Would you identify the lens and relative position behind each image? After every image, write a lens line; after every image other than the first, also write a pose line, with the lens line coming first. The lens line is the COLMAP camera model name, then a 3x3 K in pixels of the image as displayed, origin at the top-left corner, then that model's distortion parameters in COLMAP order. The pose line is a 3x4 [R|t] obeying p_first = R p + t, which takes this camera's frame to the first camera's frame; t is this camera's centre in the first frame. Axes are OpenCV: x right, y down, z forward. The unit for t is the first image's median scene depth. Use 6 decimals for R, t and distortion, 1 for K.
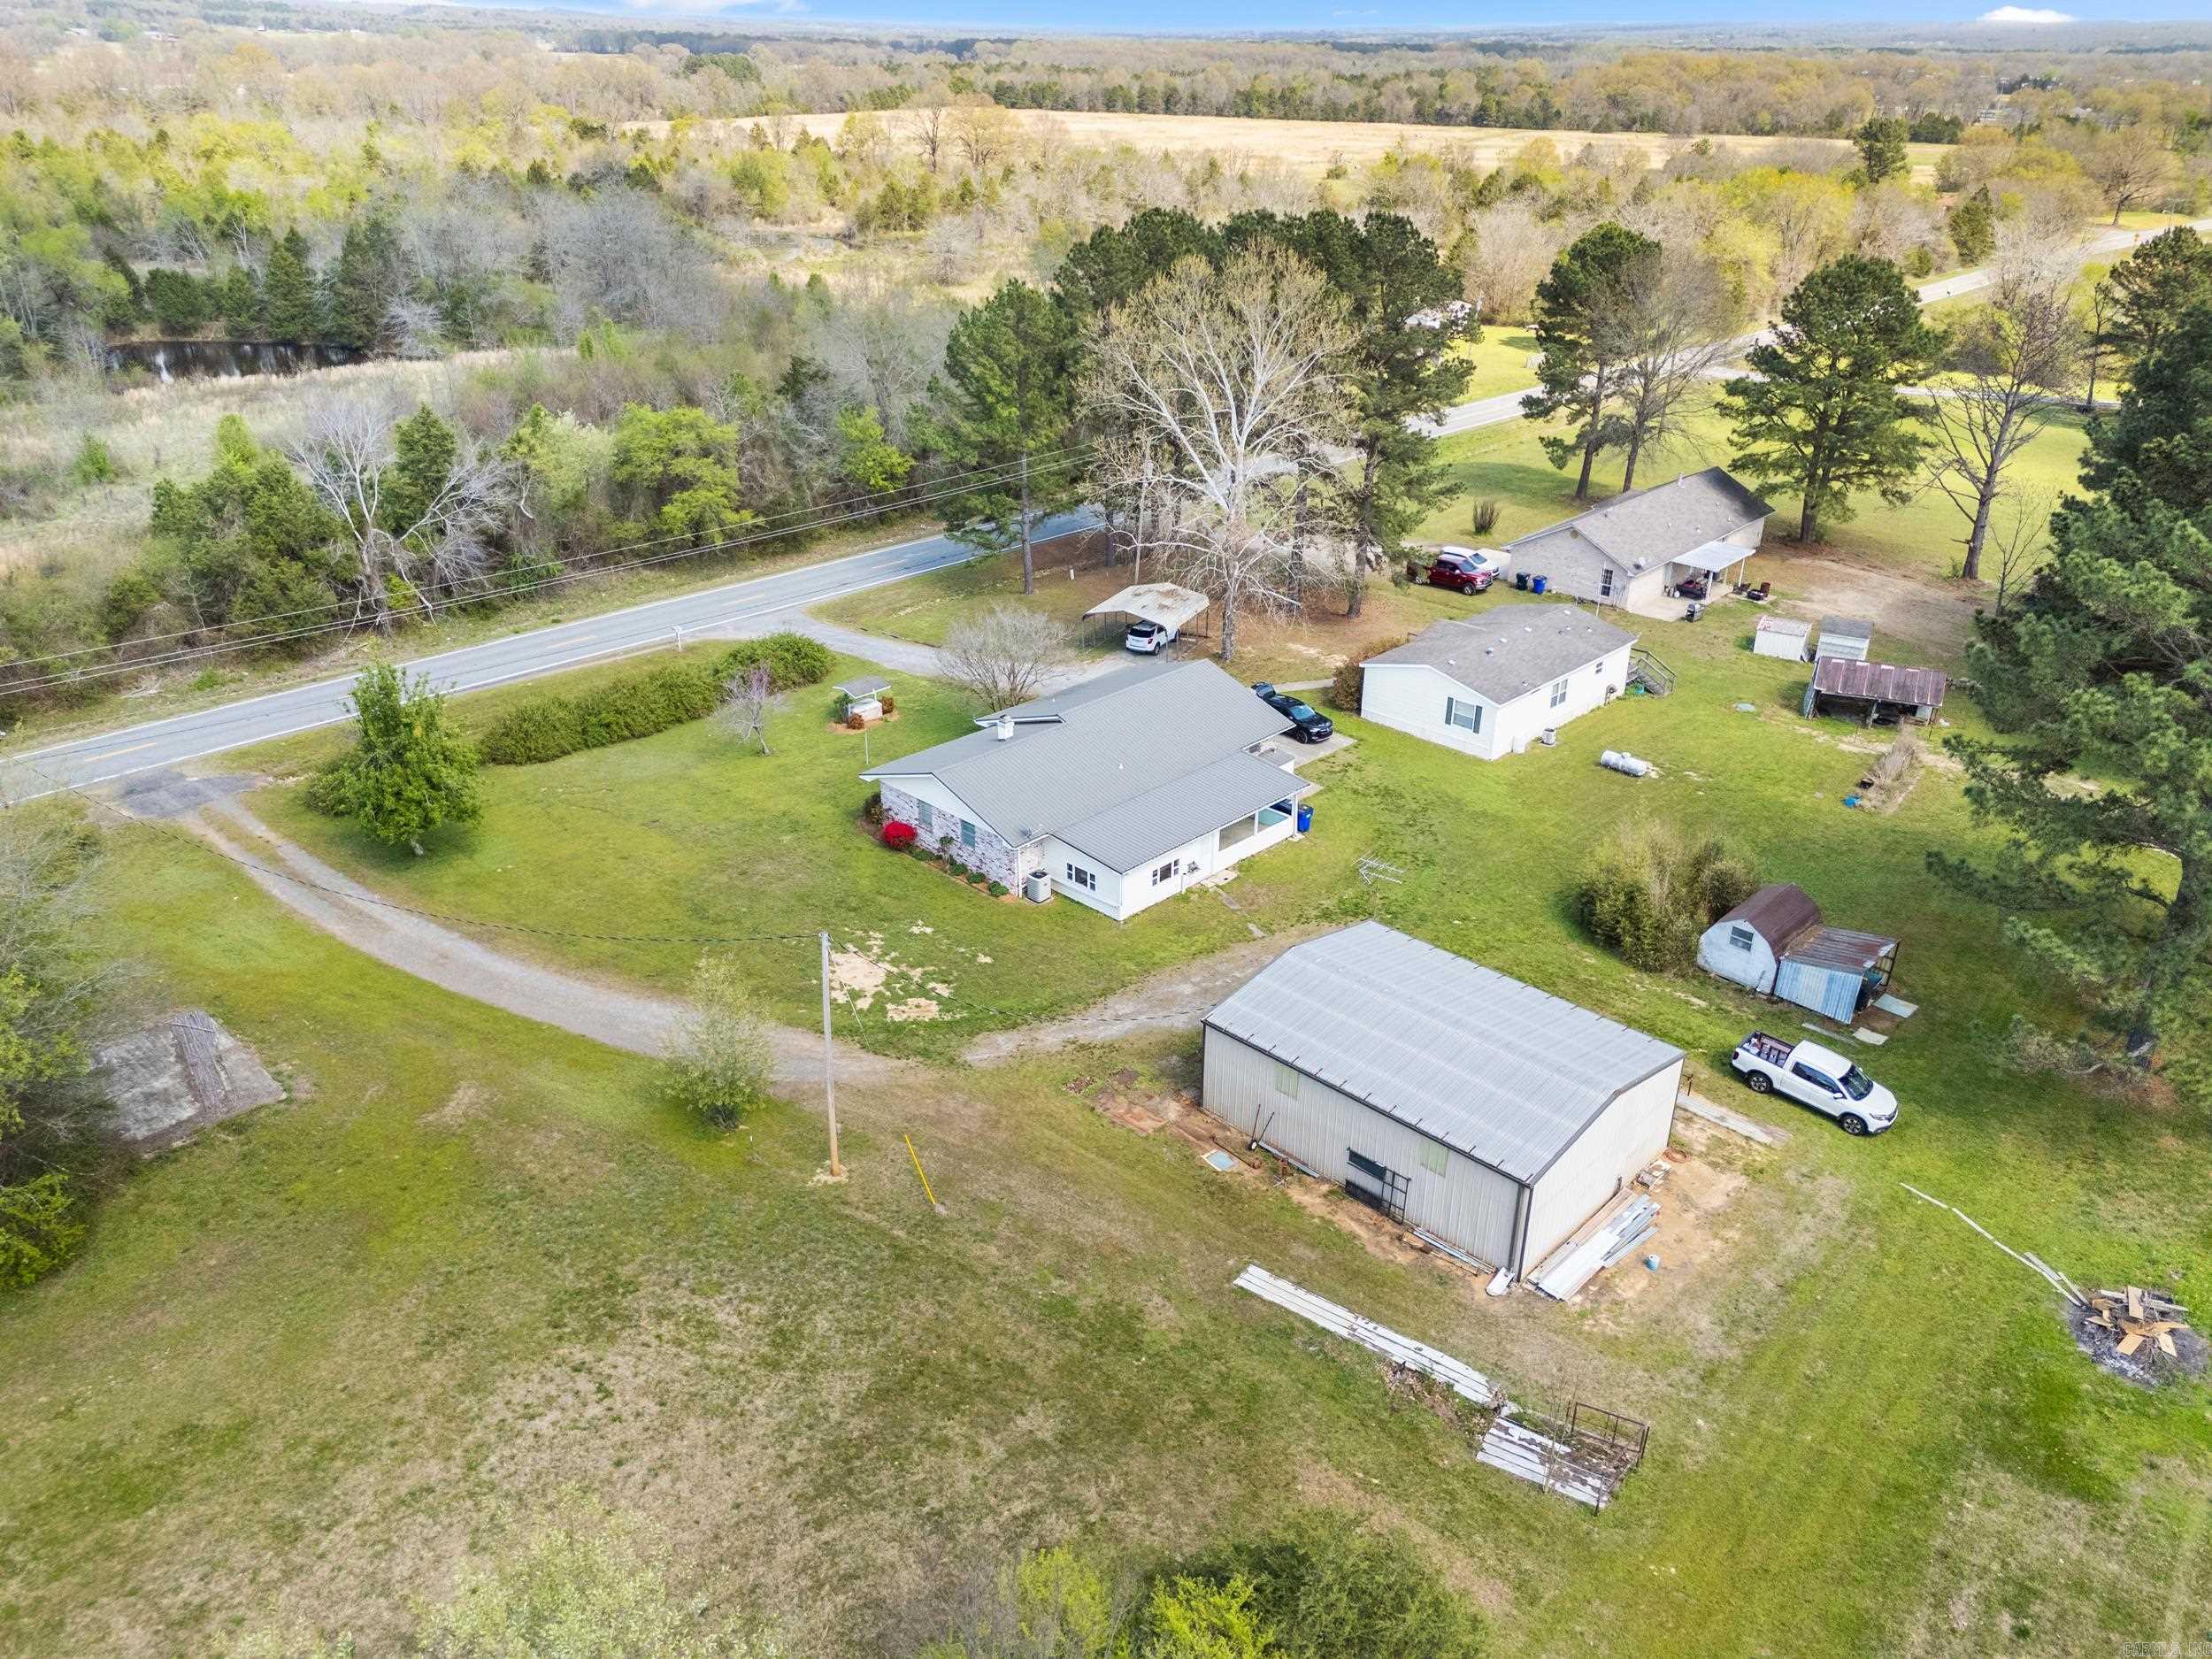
lens RADIAL K [[1621.8, 0, 1106.0], [0, 1621.8, 829.5], [0, 0, 1]] dist [0.075813, -0.069936]
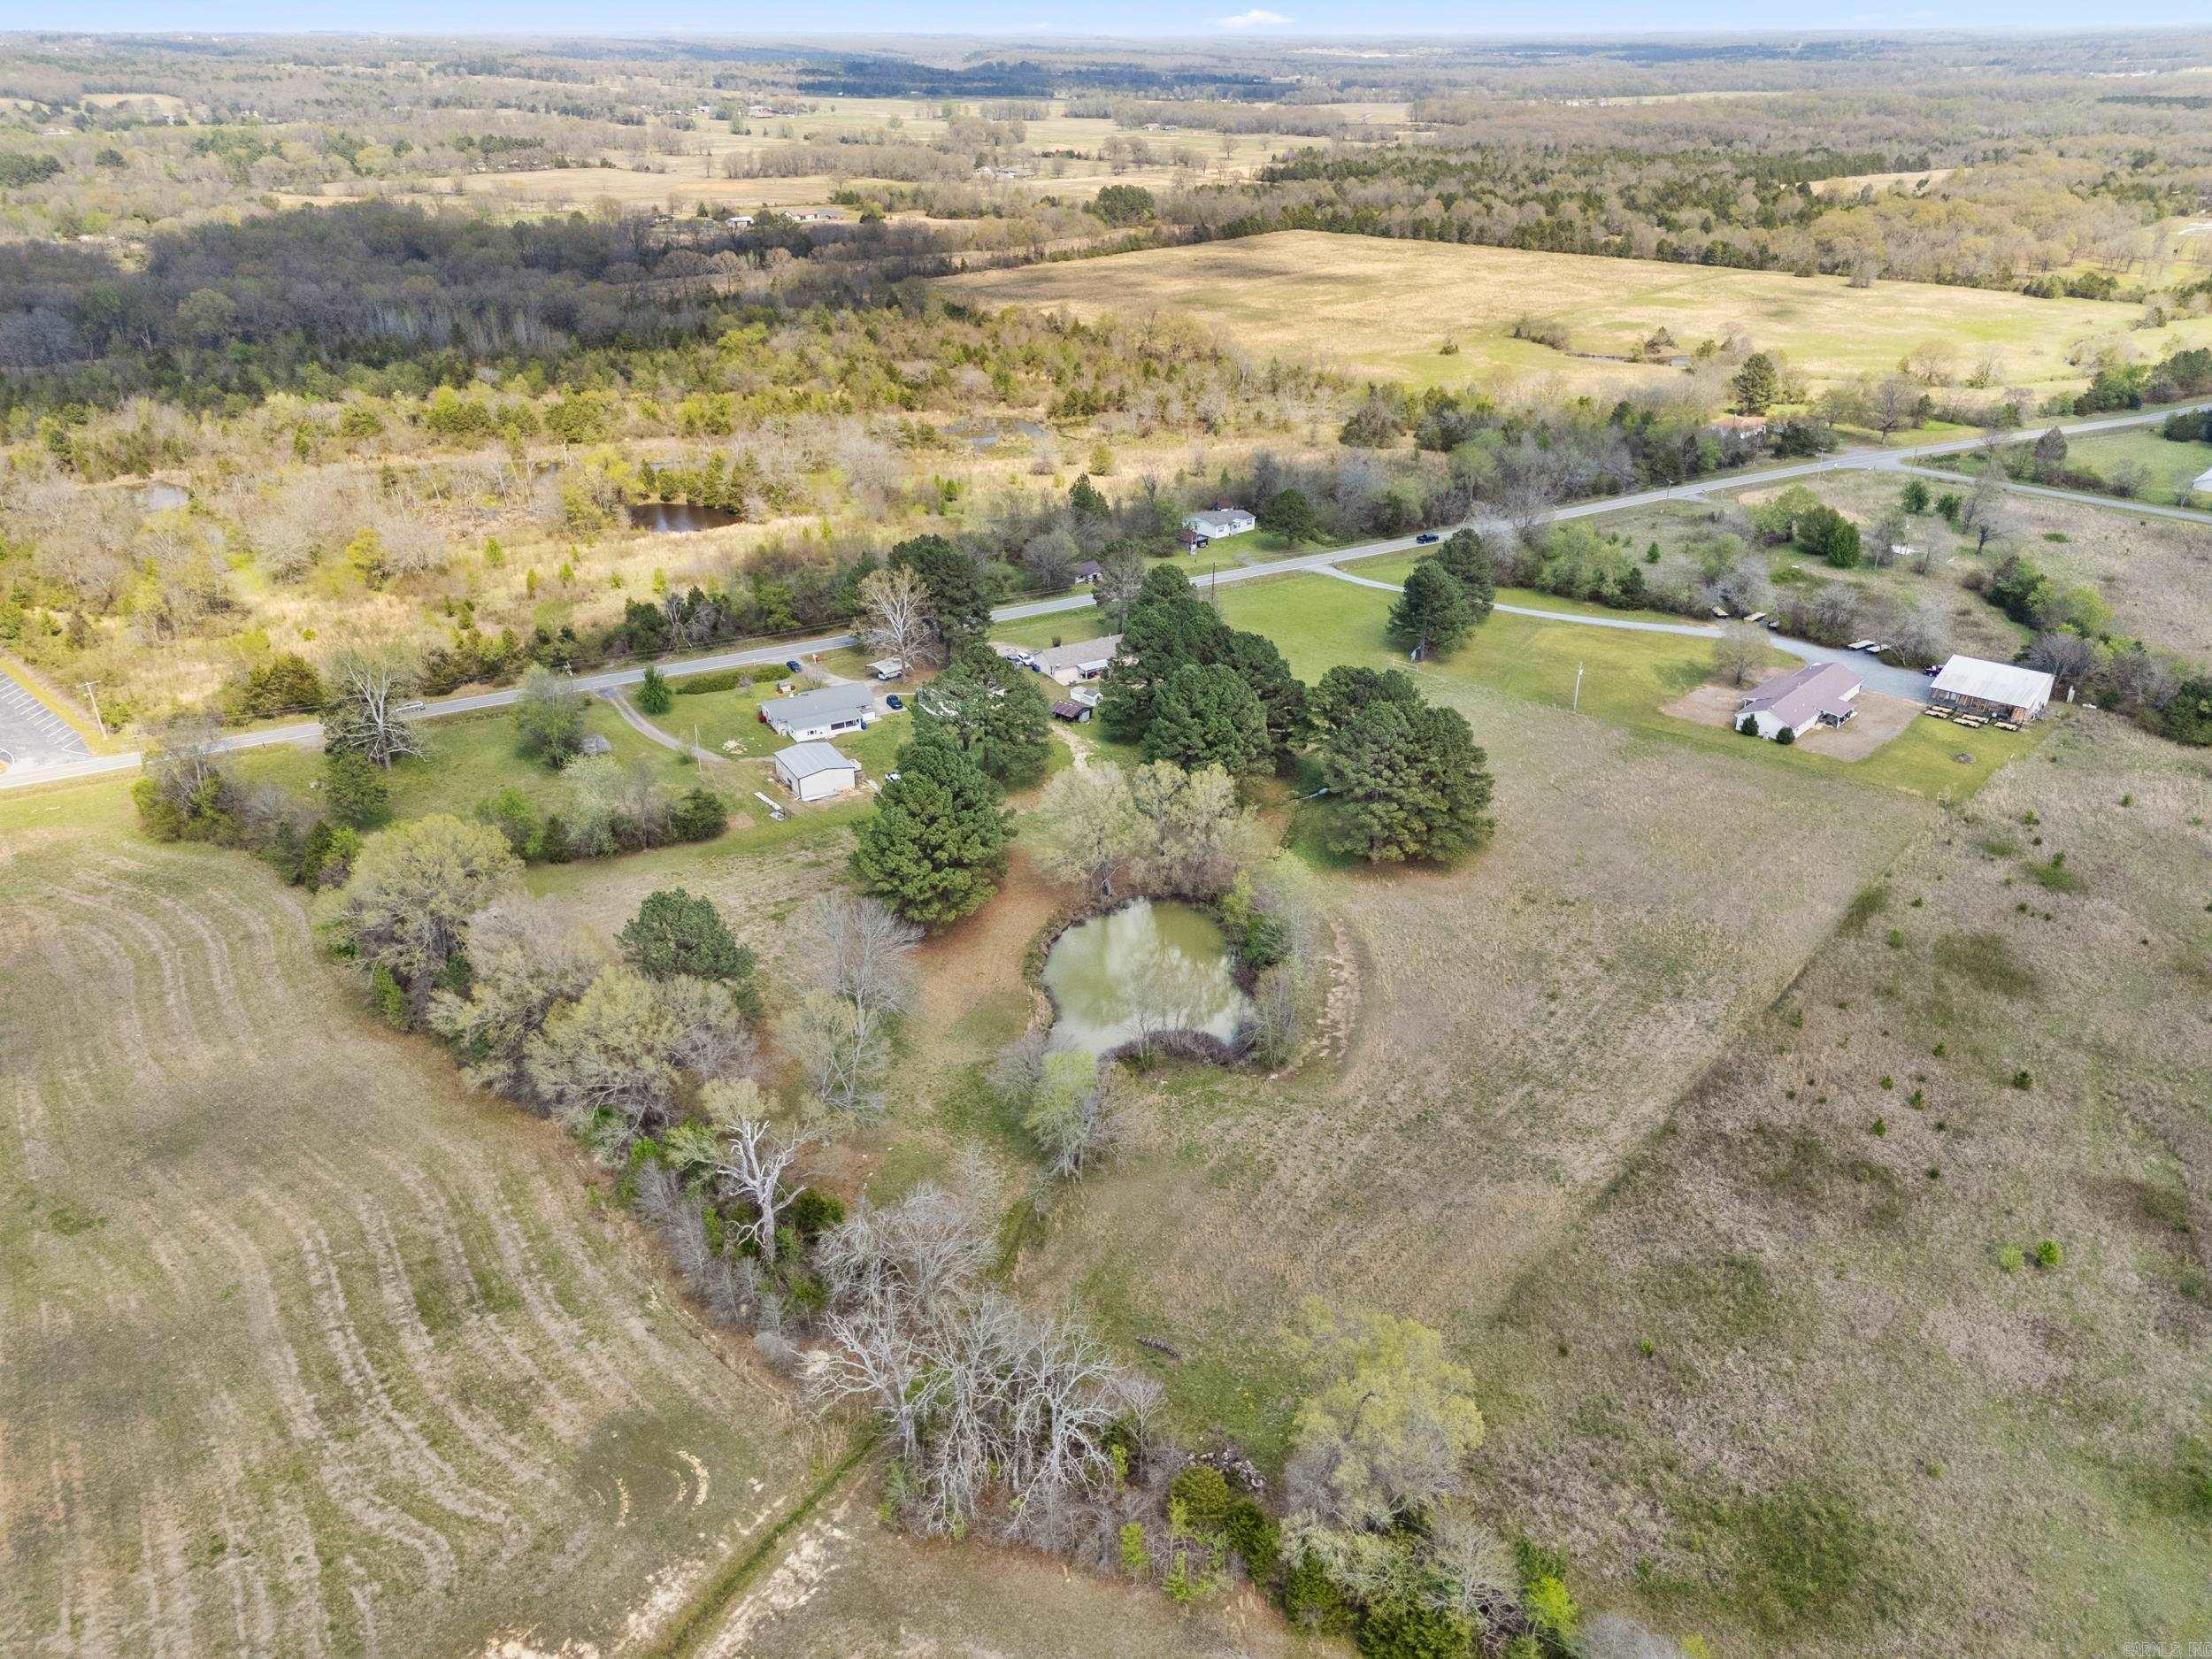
lens RADIAL K [[1621.8, 0, 1106.0], [0, 1621.8, 829.5], [0, 0, 1]] dist [0.075813, -0.069936]
pose [[0.956068, 0.112147, -0.270843, 1.824750], [-0.112532, 0.993547, 0.014161, 0.123984], [0.270684, 0.016940, 0.962519, -2.669404]]
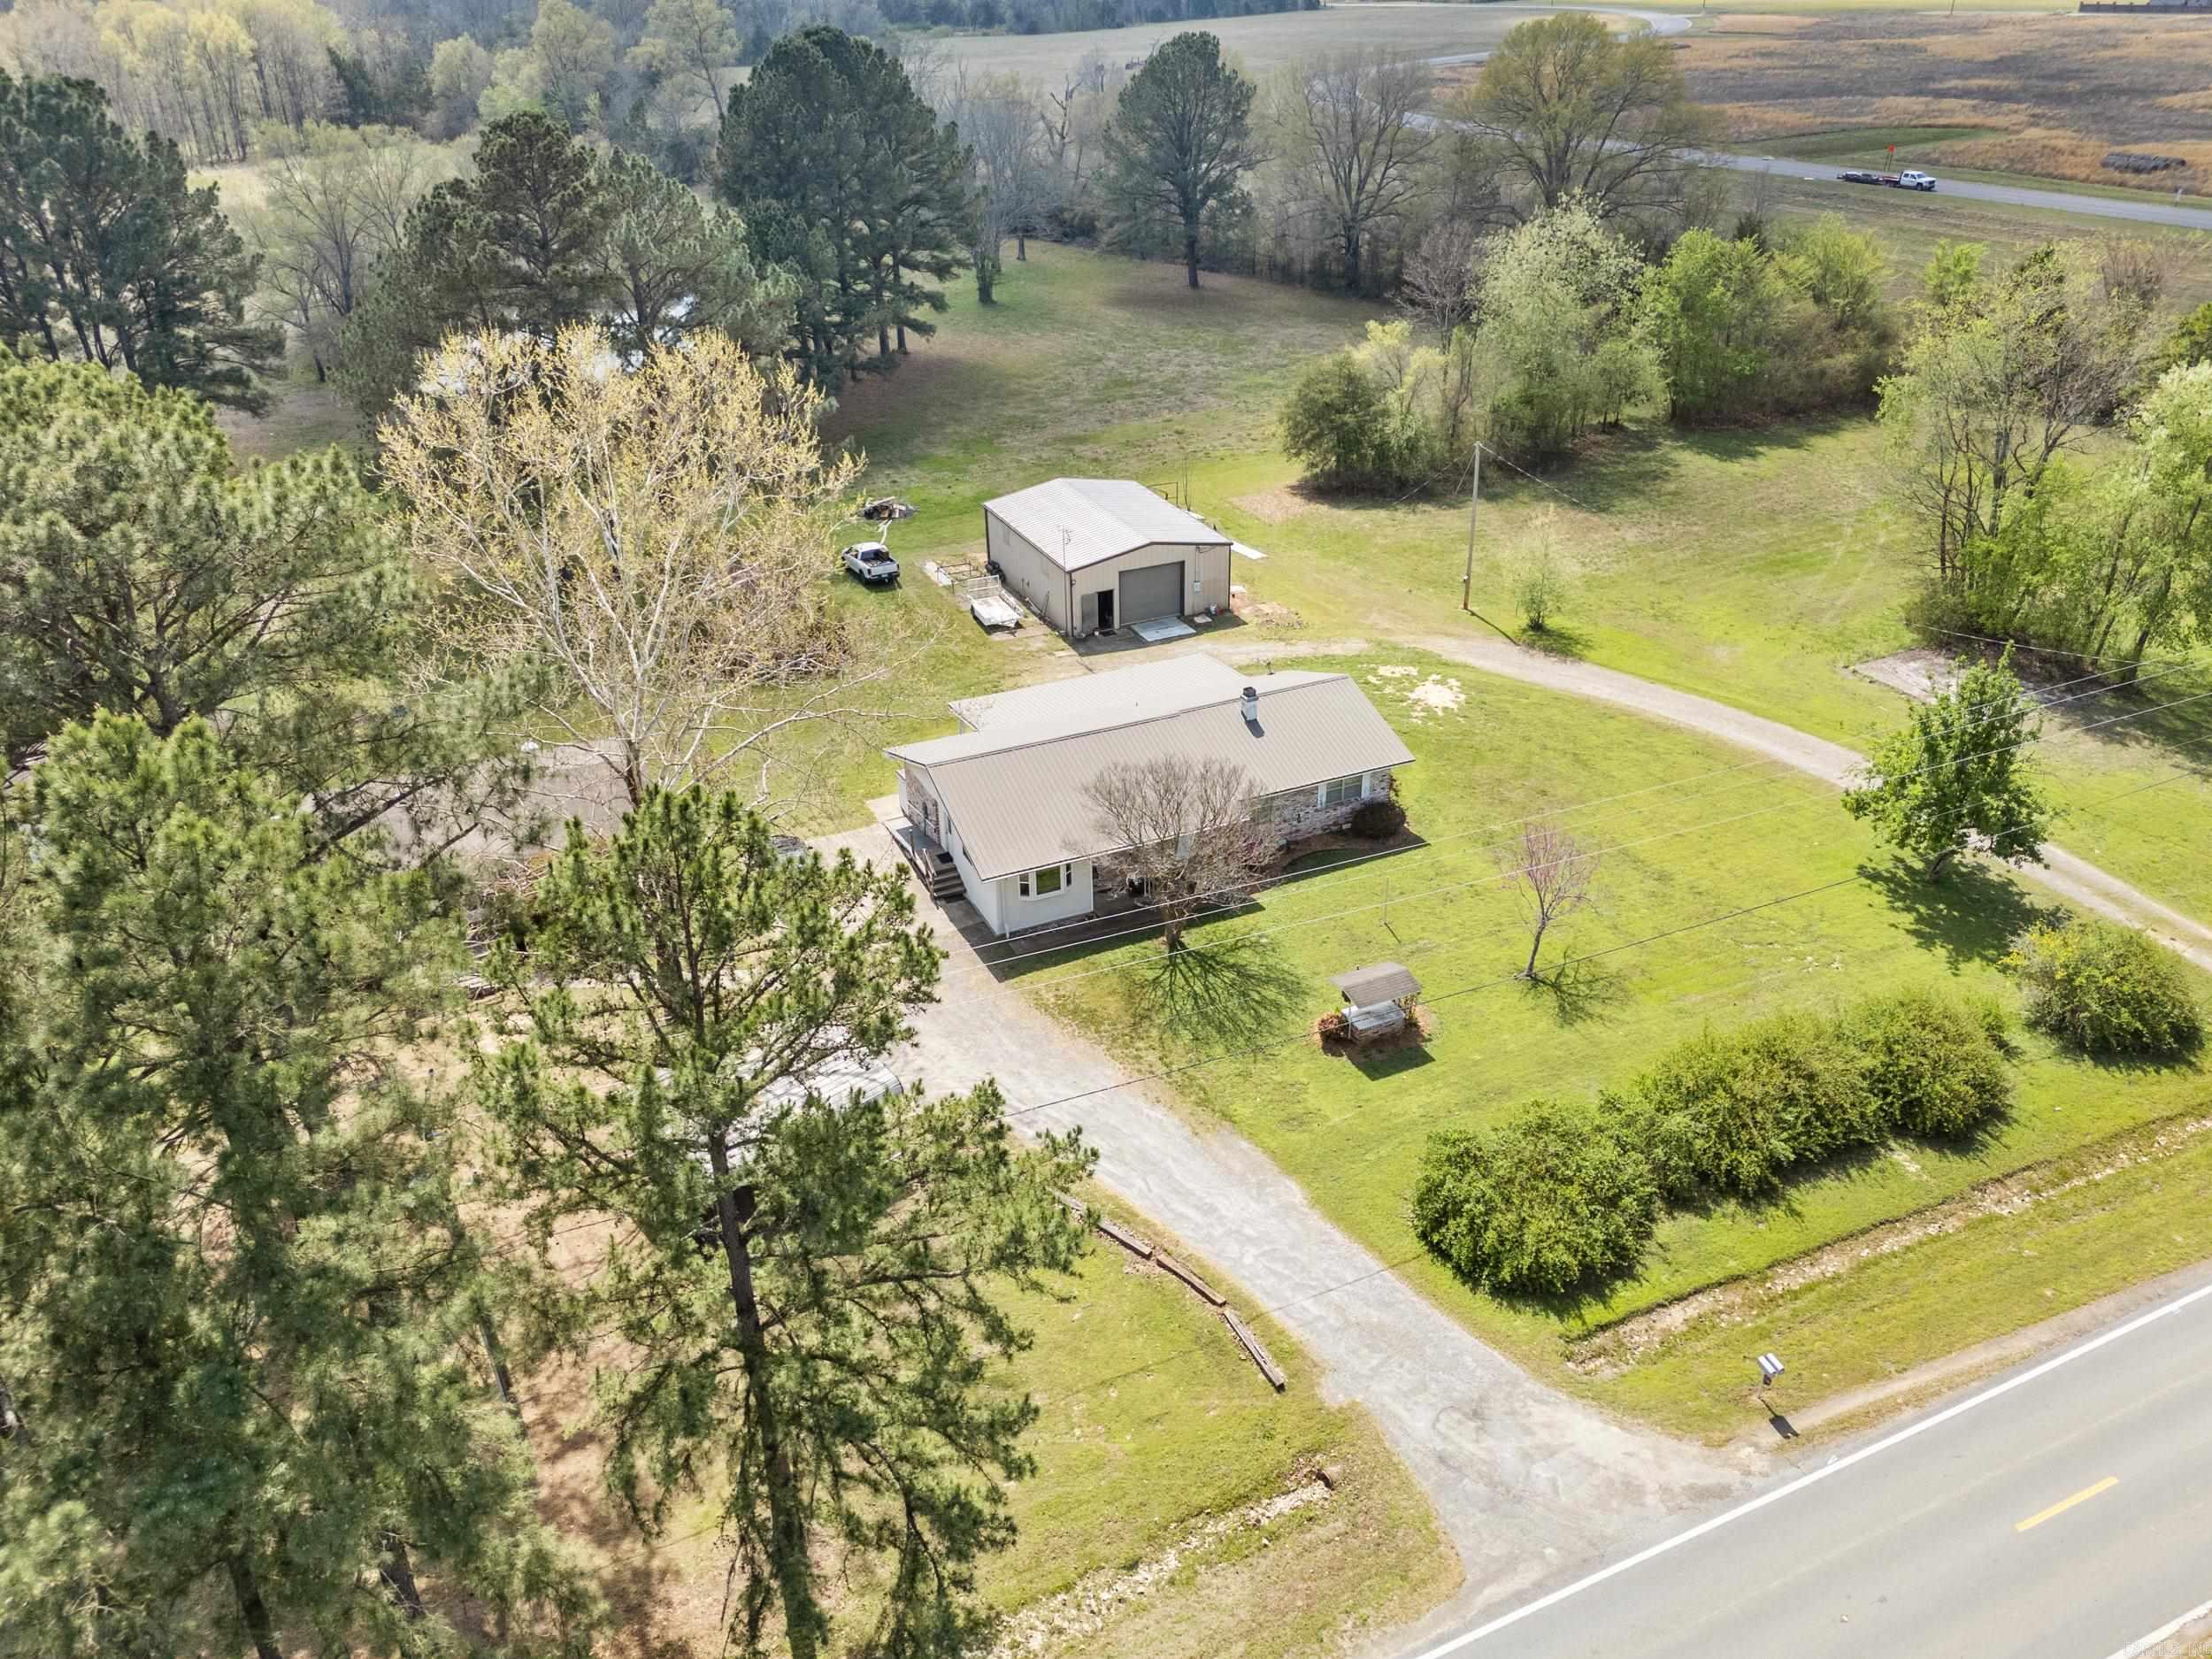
lens RADIAL K [[1621.8, 0, 1106.0], [0, 1621.8, 829.5], [0, 0, 1]] dist [0.075813, -0.069936]
pose [[-0.928432, -0.173835, 0.328322, -0.298292], [0.169800, 0.587489, 0.791217, -0.750241], [-0.330427, 0.790340, -0.515927, 1.566979]]
